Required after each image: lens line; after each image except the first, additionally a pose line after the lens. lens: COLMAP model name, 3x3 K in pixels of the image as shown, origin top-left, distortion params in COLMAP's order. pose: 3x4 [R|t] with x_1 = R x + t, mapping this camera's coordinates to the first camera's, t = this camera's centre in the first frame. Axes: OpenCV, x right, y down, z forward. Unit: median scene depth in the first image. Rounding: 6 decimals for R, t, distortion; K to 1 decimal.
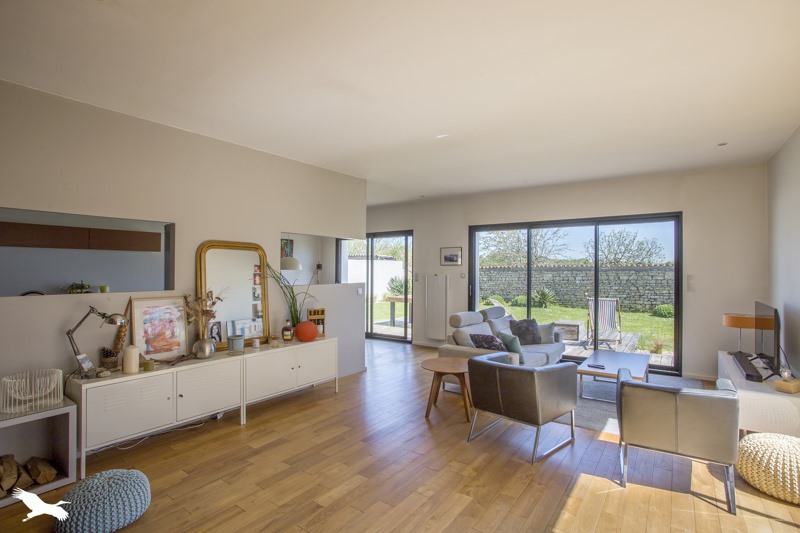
lens RADIAL K [[391.8, 0, 400.3], [0, 391.8, 258.2], [0, 0, 1]] dist [-0.003227, -0.000416]
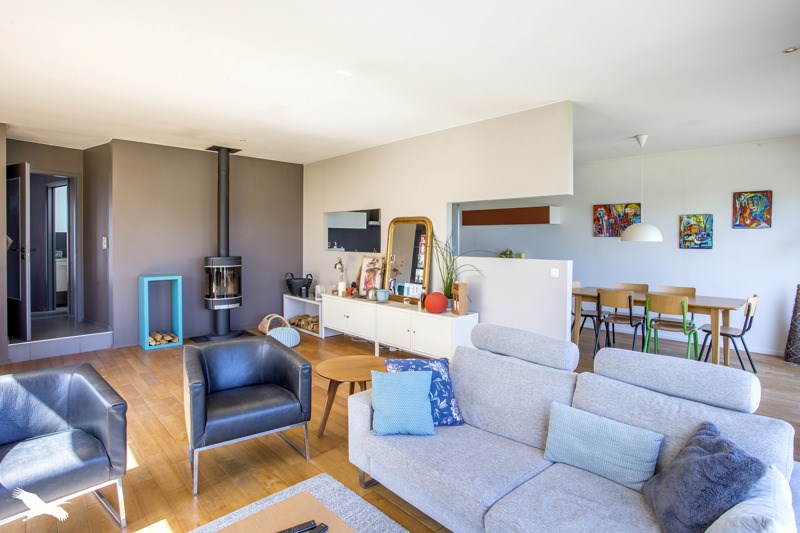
lens RADIAL K [[422.6, 0, 399.8], [0, 422.6, 237.1], [0, 0, 1]] dist [0.000343, 0.000532]
pose [[-0.190010, -0.001390, -0.981781, 0.898639], [0.022614, 0.999727, -0.005792, 0.027088], [0.981522, -0.023303, -0.189927, 1.233897]]
